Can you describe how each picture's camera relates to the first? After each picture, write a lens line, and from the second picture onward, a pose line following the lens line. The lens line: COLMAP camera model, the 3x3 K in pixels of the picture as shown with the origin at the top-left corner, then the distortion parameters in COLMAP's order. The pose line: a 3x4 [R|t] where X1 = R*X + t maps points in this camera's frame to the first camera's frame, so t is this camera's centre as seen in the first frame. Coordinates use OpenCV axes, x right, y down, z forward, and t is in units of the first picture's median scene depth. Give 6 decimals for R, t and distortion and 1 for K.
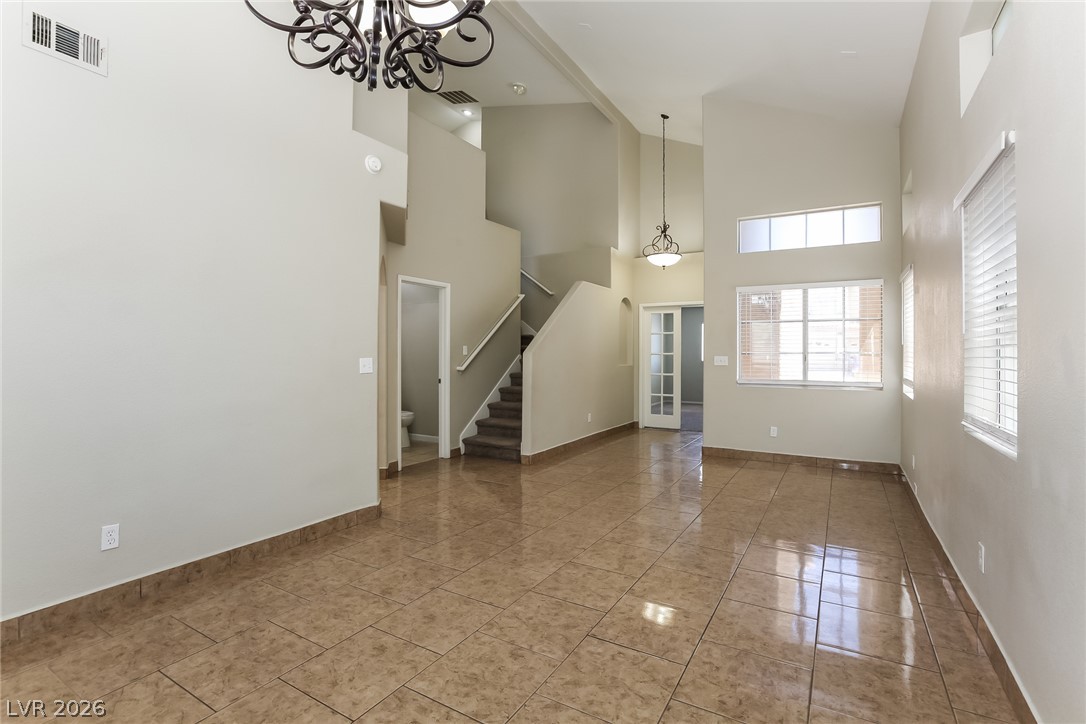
lens RADIAL K [[499.1, 0, 548.6], [0, 499.1, 357.0], [0, 0, 1]] dist [-0.013905, 0.000310]
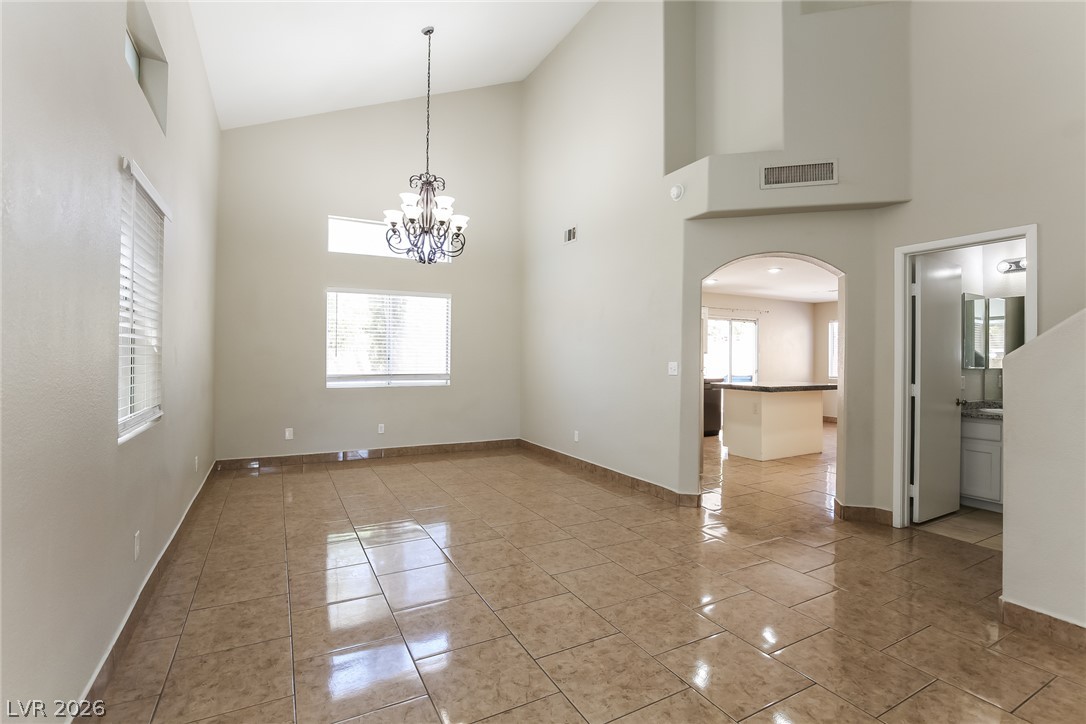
lens RADIAL K [[499.1, 0, 548.6], [0, 499.1, 357.0], [0, 0, 1]] dist [-0.013905, 0.000310]
pose [[-0.506689, -0.005112, -0.862114, 0.888242], [-0.011047, 0.999939, 0.000564, -0.008639], [0.862058, 0.009810, -0.506715, 1.505675]]
